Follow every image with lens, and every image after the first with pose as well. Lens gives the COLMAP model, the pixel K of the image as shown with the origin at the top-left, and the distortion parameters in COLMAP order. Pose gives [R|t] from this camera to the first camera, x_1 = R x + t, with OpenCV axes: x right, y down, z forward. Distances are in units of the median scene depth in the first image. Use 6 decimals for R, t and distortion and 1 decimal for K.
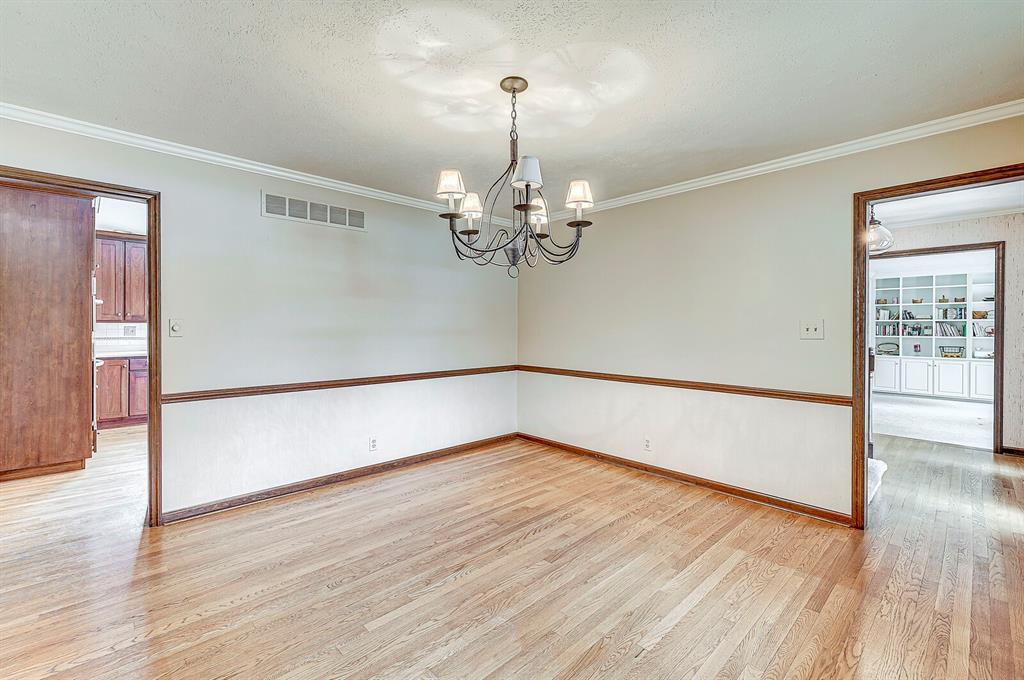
lens RADIAL K [[443.4, 0, 508.6], [0, 443.4, 326.1], [0, 0, 1]] dist [-0.005528, -0.000290]
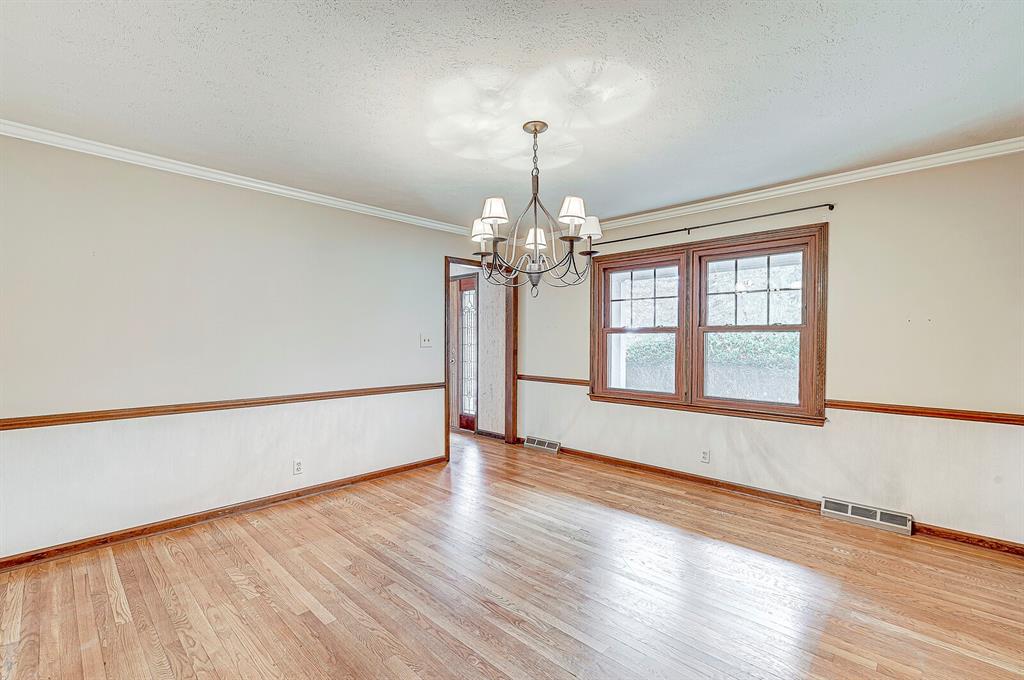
lens RADIAL K [[443.4, 0, 504.8], [0, 443.4, 343.3], [0, 0, 1]] dist [-0.005528, -0.000290]
pose [[-0.035426, -0.012320, 0.999296, -0.810241], [0.000966, 0.999923, 0.012362, -0.000918], [-0.999372, 0.001404, -0.035411, 0.799459]]
